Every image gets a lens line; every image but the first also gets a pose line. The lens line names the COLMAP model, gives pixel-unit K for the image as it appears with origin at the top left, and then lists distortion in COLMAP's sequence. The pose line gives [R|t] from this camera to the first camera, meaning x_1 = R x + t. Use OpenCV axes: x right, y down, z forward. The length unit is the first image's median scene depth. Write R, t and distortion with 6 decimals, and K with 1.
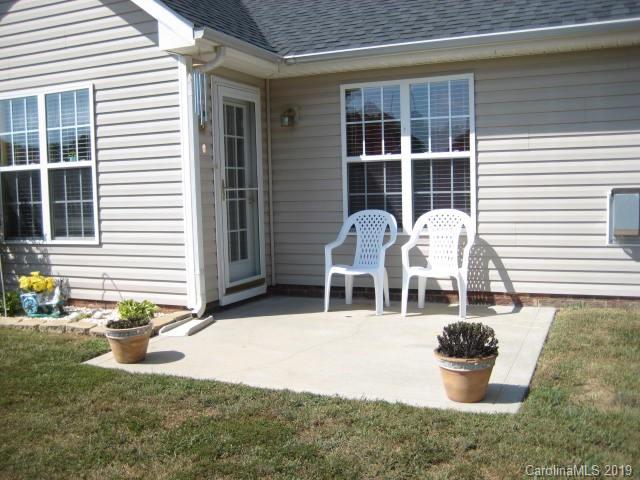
lens RADIAL K [[665.1, 0, 318.0], [0, 665.1, 239.2], [0, 0, 1]] dist [-0.158237, 0.204689]
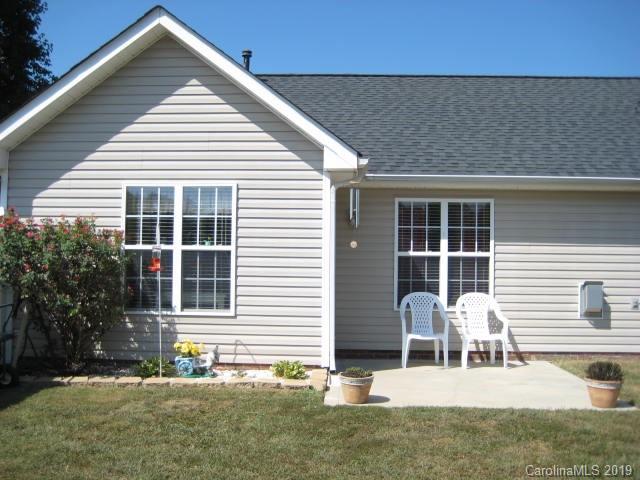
lens RADIAL K [[665.1, 0, 318.0], [0, 665.1, 239.2], [0, 0, 1]] dist [-0.158237, 0.204689]
pose [[0.930054, 0.051719, 0.363764, -0.635411], [-0.009573, 0.993119, -0.116722, 0.008537], [-0.367298, 0.105075, 0.924149, -0.188191]]
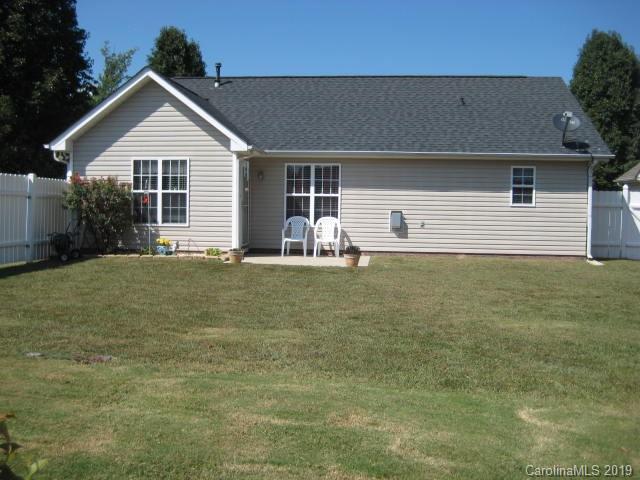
lens RADIAL K [[665.1, 0, 318.0], [0, 665.1, 239.2], [0, 0, 1]] dist [-0.158237, 0.204689]
pose [[0.951310, 0.026662, 0.307081, -0.613435], [-0.017296, 0.999300, -0.033181, 0.123119], [-0.307750, 0.026254, 0.951105, -1.373558]]
